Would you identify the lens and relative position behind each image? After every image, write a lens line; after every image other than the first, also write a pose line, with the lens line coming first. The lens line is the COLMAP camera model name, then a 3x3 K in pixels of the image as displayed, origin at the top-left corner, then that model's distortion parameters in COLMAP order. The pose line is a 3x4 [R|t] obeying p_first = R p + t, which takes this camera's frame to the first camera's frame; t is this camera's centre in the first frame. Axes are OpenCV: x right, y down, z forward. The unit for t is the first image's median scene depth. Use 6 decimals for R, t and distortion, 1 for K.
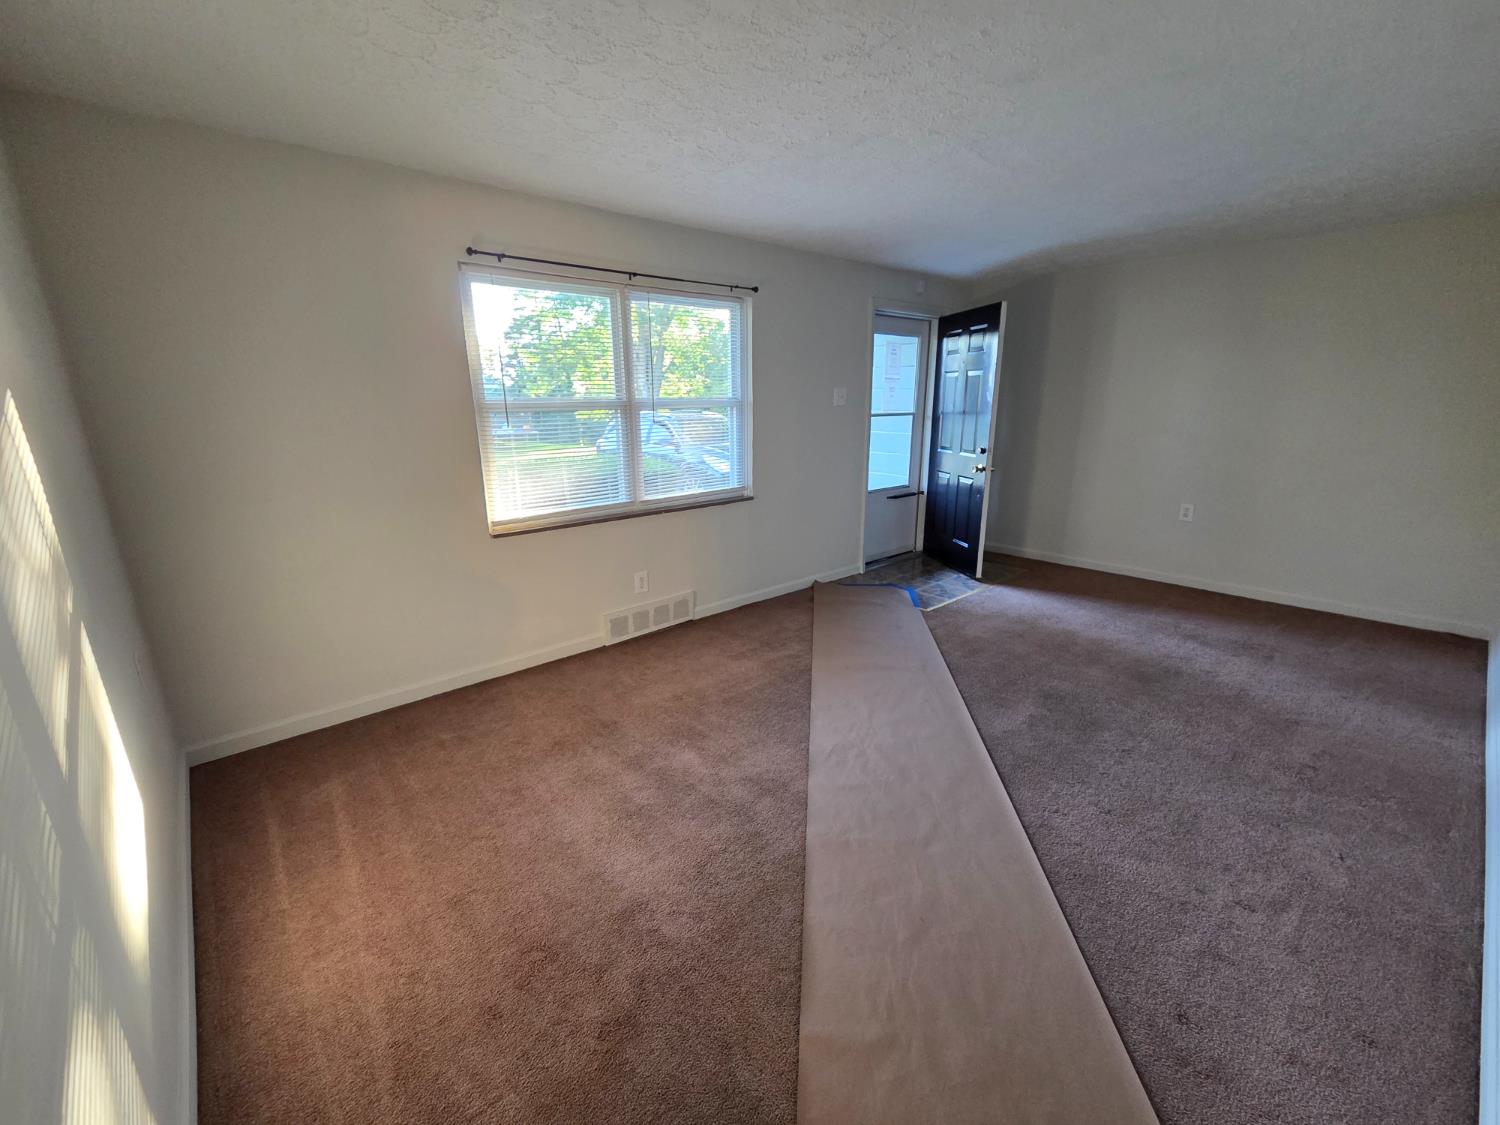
lens RADIAL K [[617.9, 0, 743.3], [0, 617.9, 563.8], [0, 0, 1]] dist [0.000917, -0.000330]
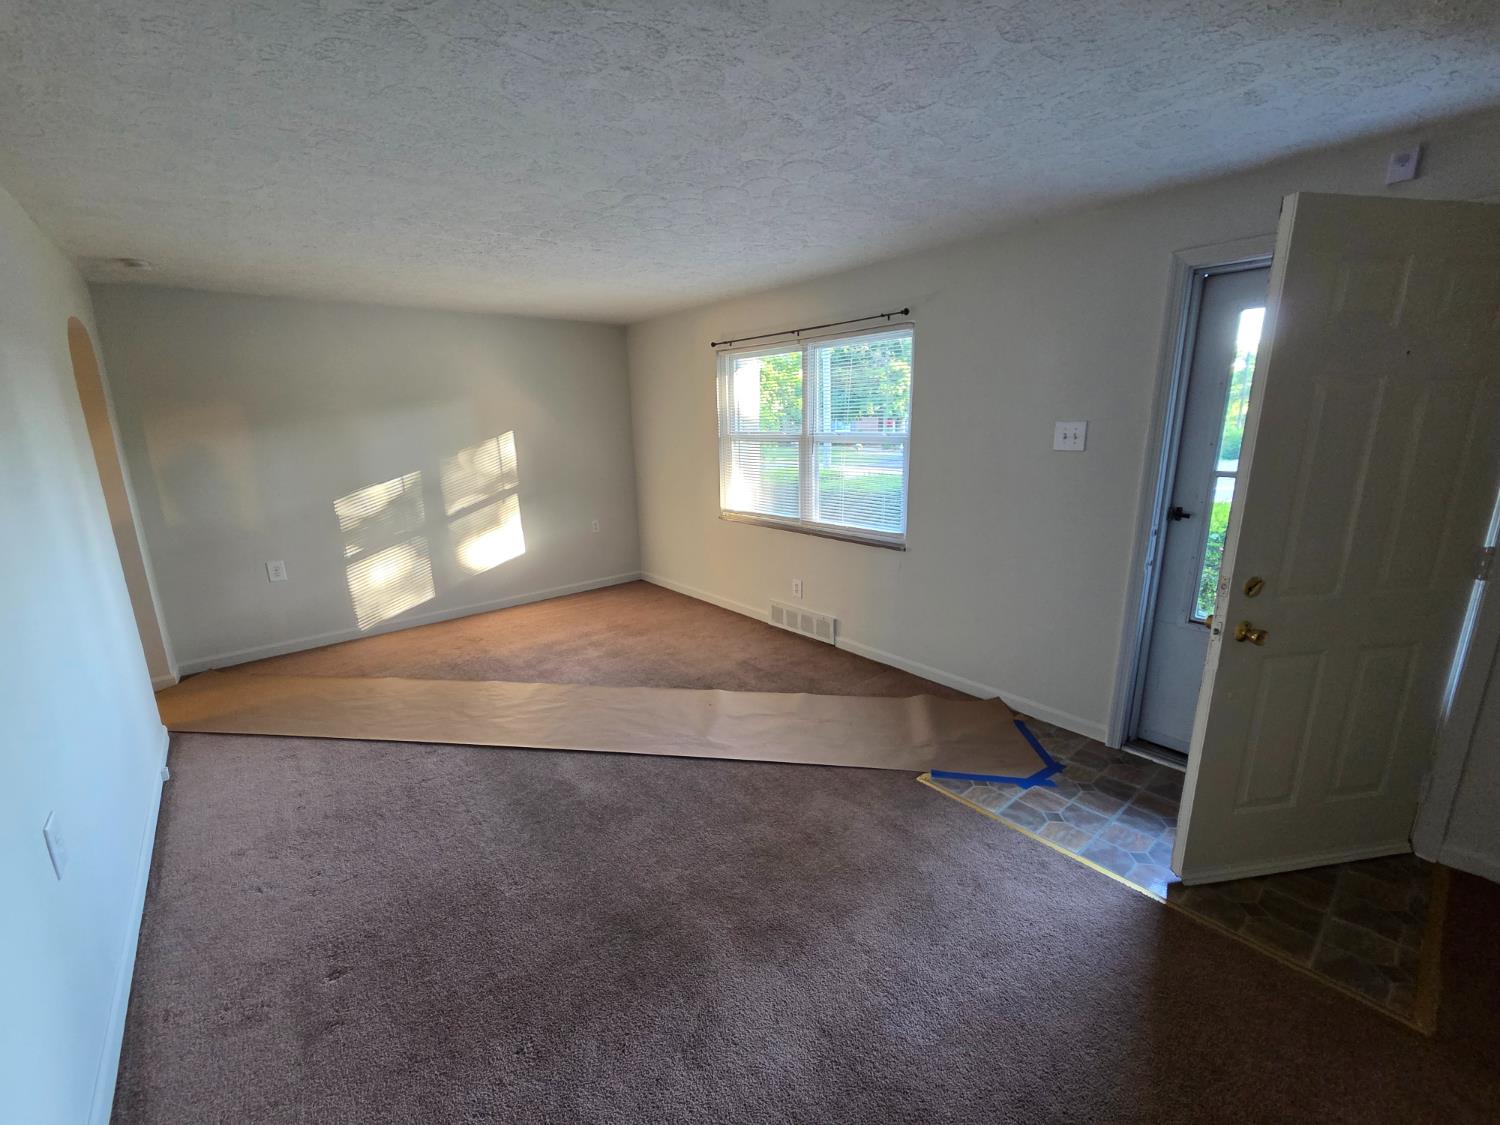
lens RADIAL K [[617.9, 0, 743.3], [0, 617.9, 563.8], [0, 0, 1]] dist [0.000917, -0.000330]
pose [[-0.012385, 0.239551, -0.970805, 0.956154], [-0.241802, 0.941347, 0.235367, -0.263055], [0.970247, 0.237657, 0.046265, 0.830939]]
